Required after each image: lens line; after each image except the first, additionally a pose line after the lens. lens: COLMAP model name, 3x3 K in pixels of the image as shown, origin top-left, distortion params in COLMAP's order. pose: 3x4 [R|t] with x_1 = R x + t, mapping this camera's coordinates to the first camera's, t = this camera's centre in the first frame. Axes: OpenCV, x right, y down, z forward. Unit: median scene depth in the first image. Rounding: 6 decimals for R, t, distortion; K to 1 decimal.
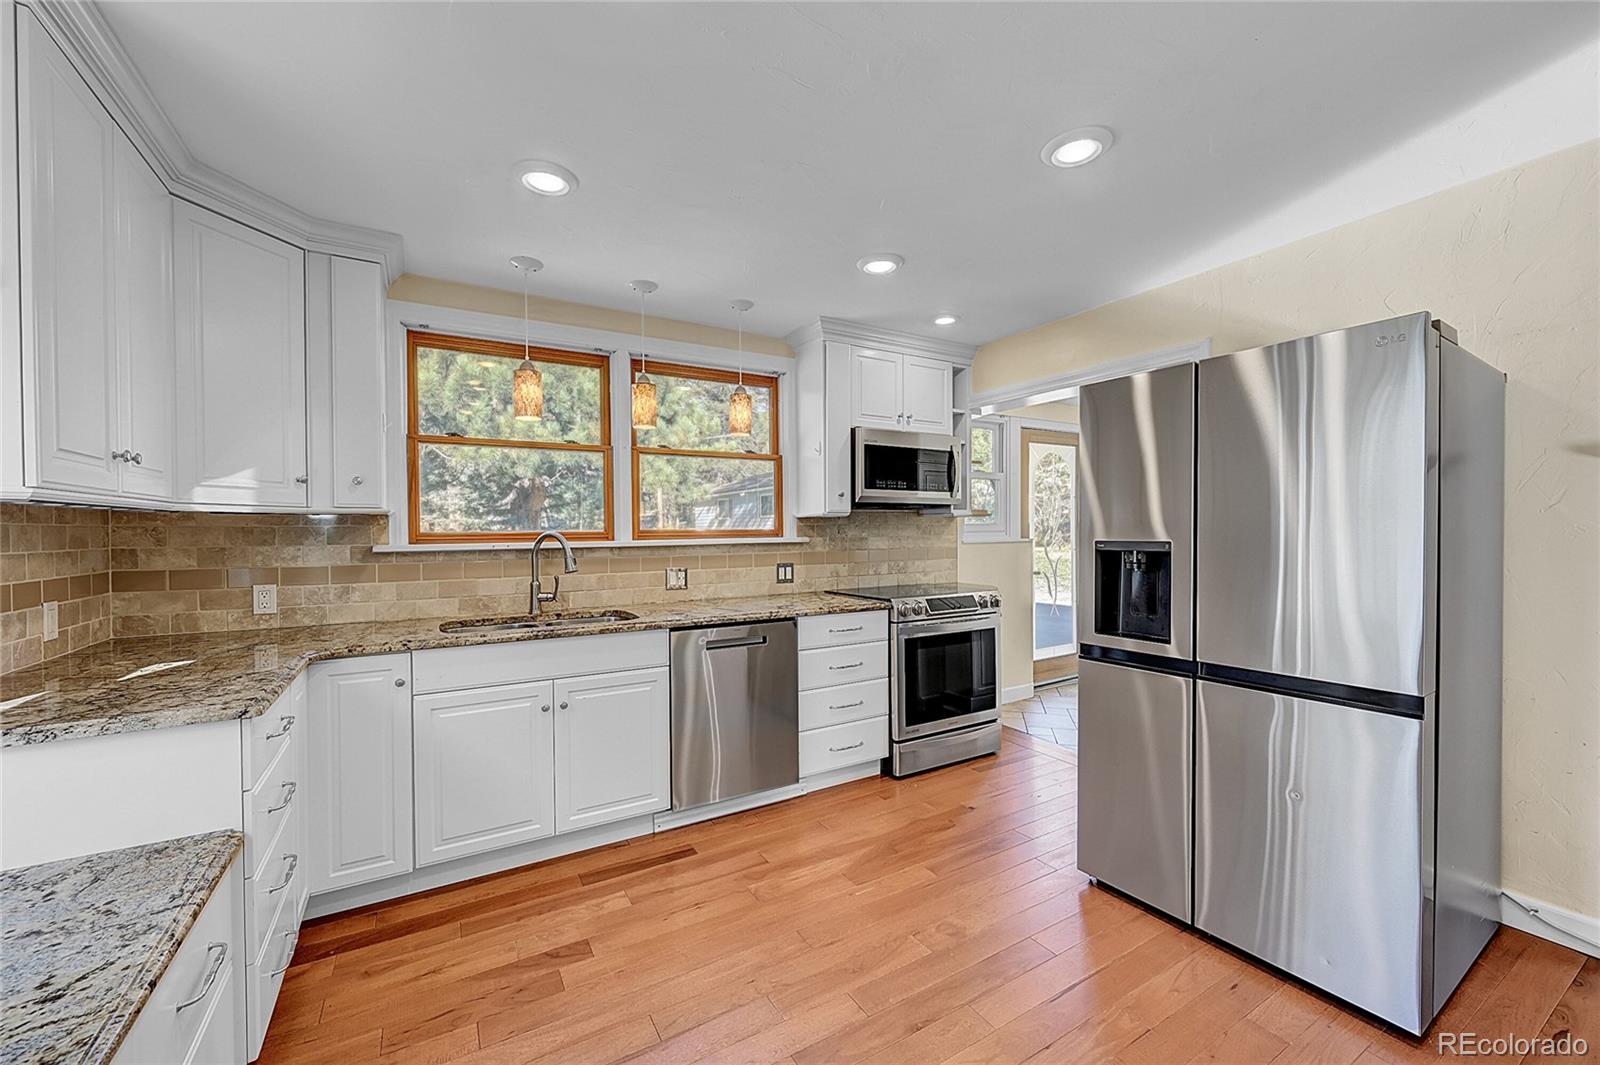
lens RADIAL K [[630.4, 0, 805.3], [0, 630.4, 538.0], [0, 0, 1]] dist [-0.004144, 0.000030]
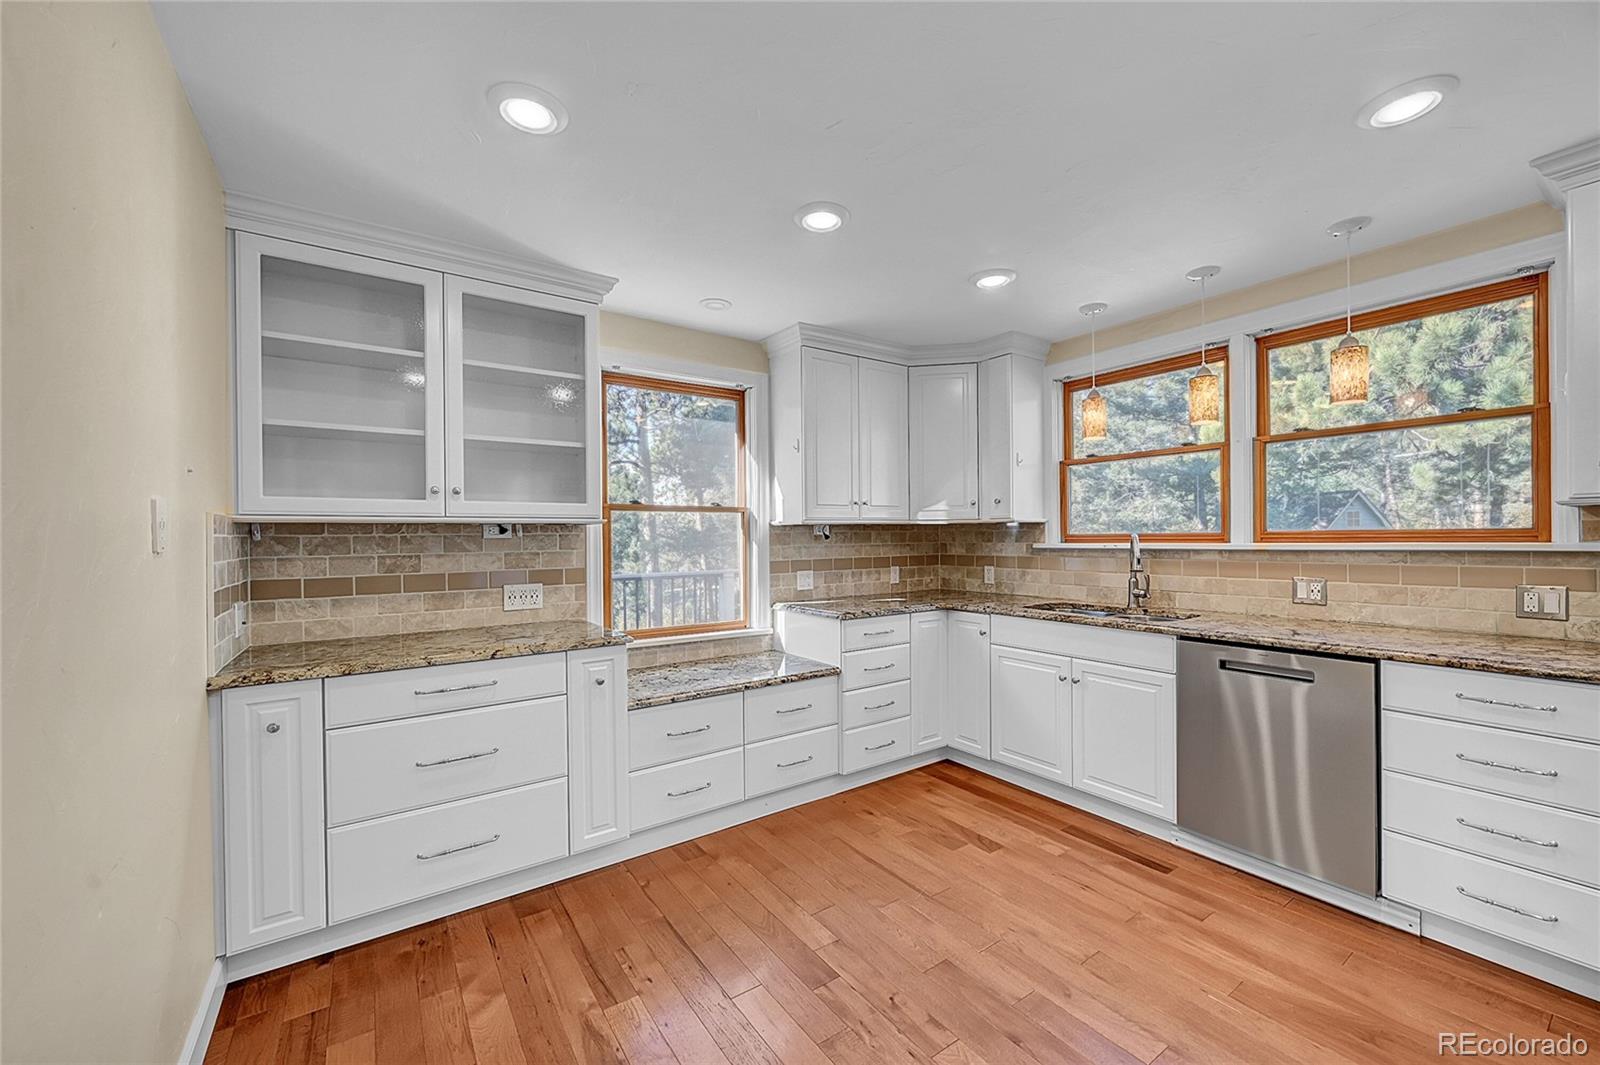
lens RADIAL K [[630.4, 0, 800.8], [0, 630.4, 535.0], [0, 0, 1]] dist [-0.004144, 0.000030]
pose [[0.065906, 0.003737, -0.997819, 0.744088], [-0.001853, 0.999992, 0.003622, -0.012354], [0.997824, 0.001611, 0.065912, 0.390814]]
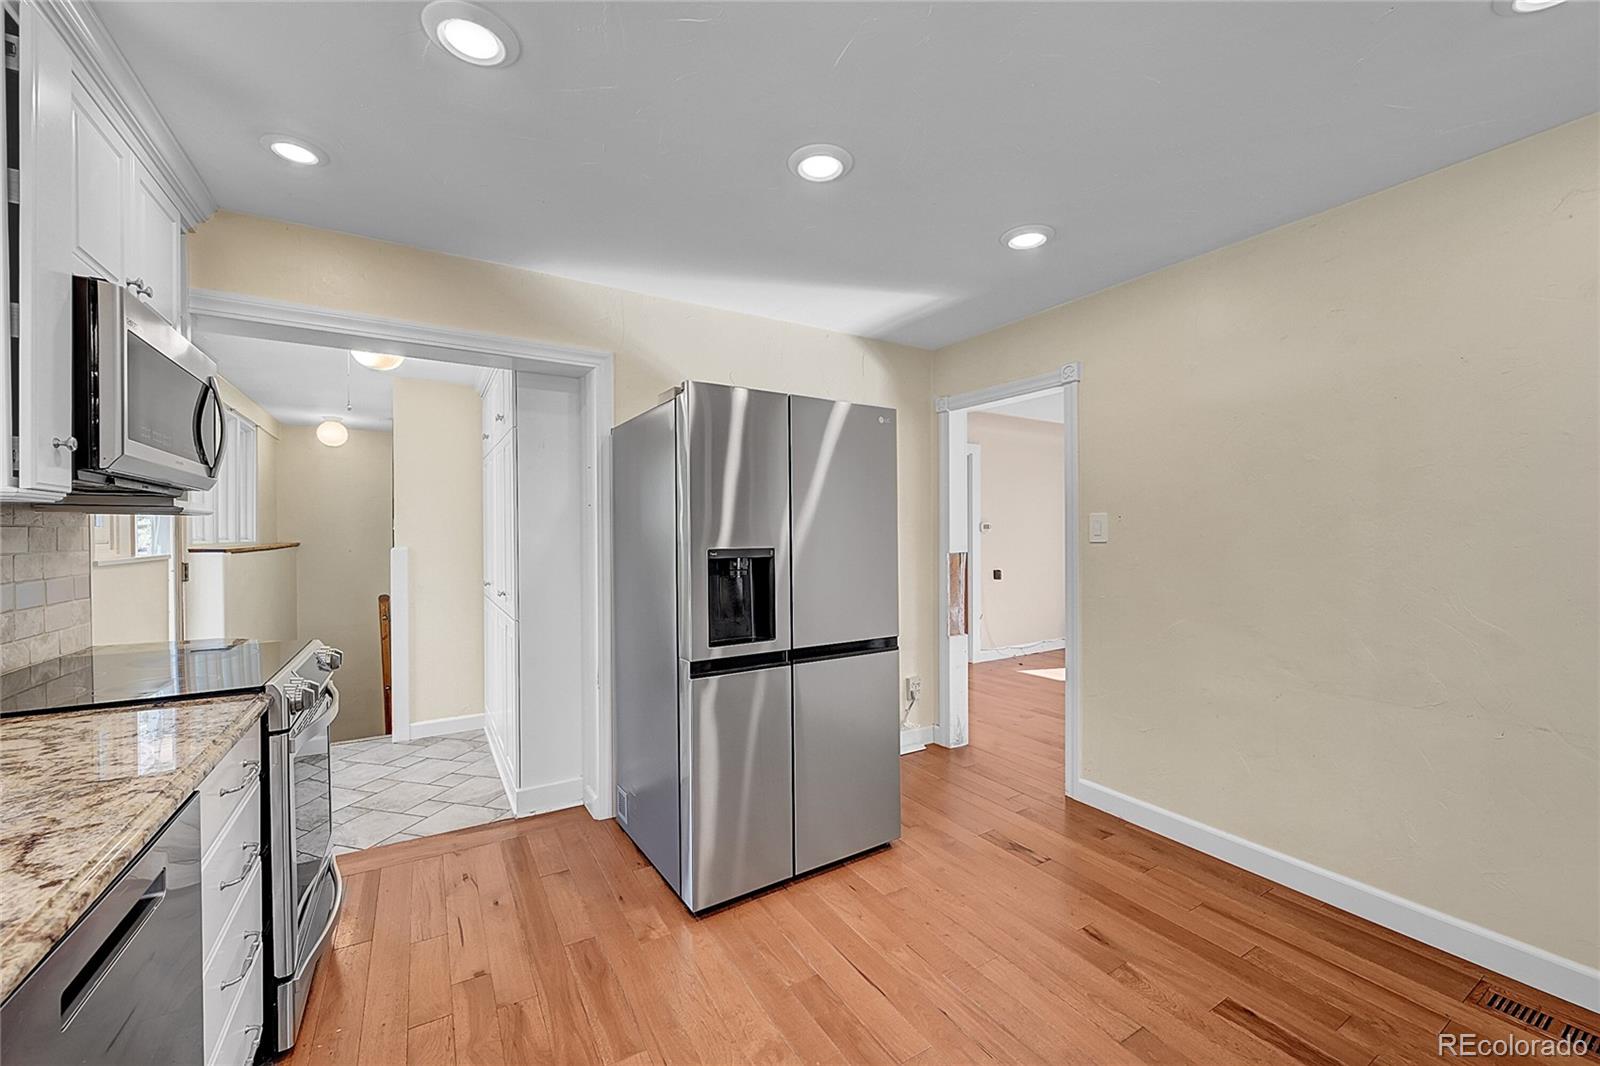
lens RADIAL K [[630.9, 0, 807.3], [0, 630.9, 531.9], [0, 0, 1]] dist [-0.001715, -0.000306]
pose [[-0.011480, 0.004822, 0.999922, -0.443285], [0.013852, 0.999893, -0.004663, -0.013561], [-0.999838, 0.013797, -0.011545, 0.777639]]
